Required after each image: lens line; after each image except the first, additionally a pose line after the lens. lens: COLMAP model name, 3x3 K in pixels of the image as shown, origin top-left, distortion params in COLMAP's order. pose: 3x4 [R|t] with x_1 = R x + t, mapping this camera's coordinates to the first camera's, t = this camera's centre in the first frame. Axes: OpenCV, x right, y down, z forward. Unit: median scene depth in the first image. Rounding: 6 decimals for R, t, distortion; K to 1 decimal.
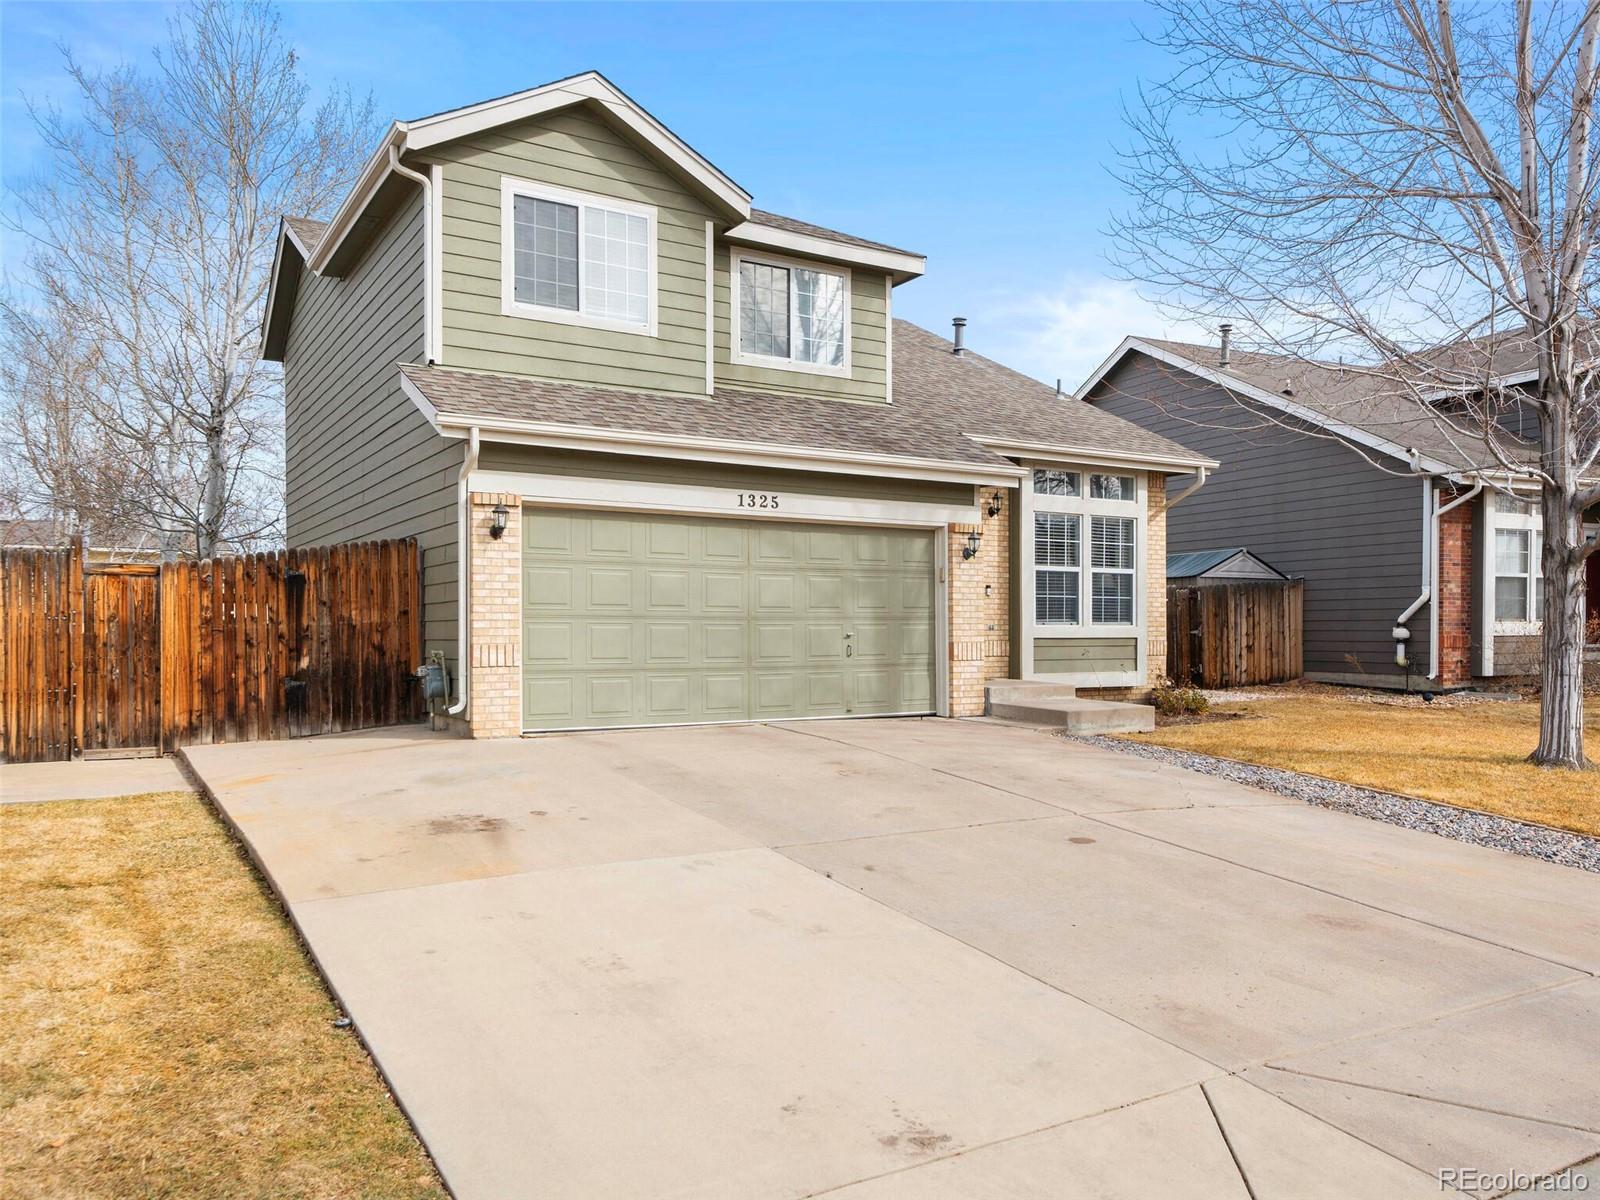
lens RADIAL K [[1132.3, 0, 800.0], [0, 1132.3, 600.0], [0, 0, 1]] dist [0.010936, 0.003518]
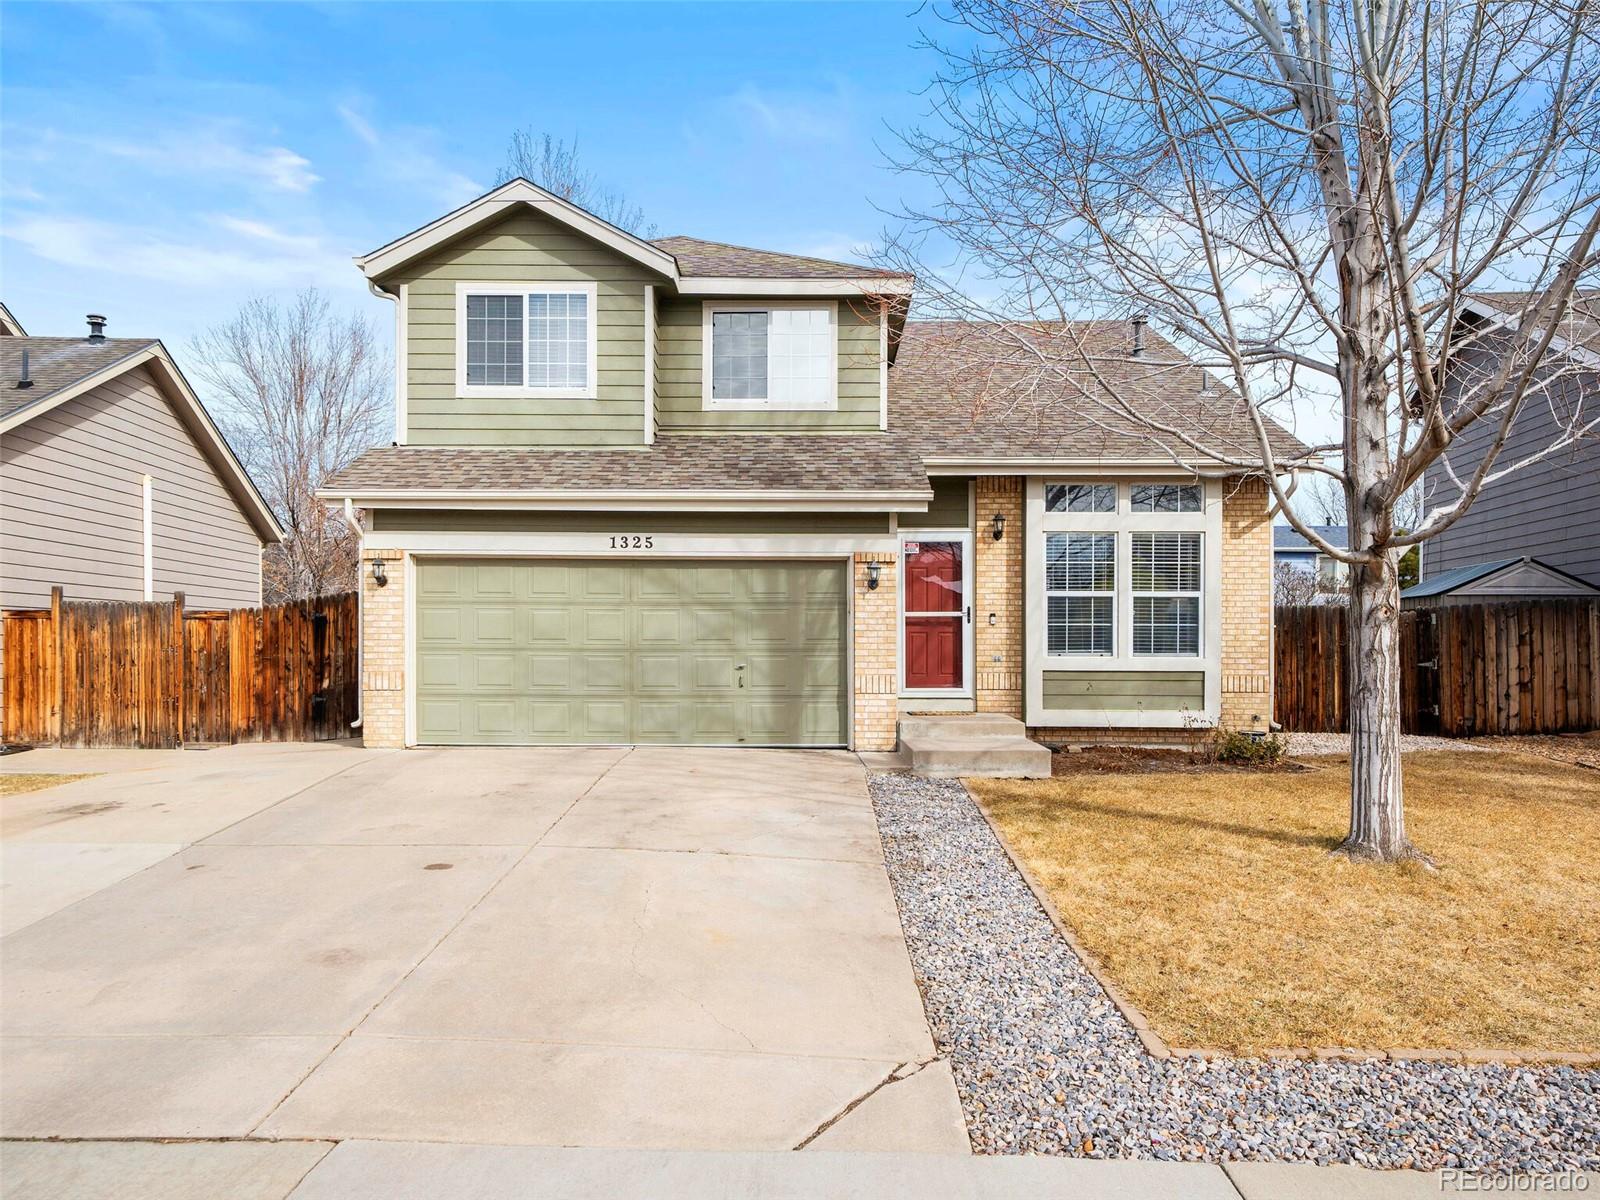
lens RADIAL K [[1113.5, 0, 800.0], [0, 1113.5, 626.9], [0, 0, 1]] dist [0.008410, 0.002585]
pose [[0.860095, -0.007457, -0.510079, 0.637614], [0.009594, 0.999953, 0.001560, -0.006437], [0.510043, -0.006236, 0.860126, 0.162490]]
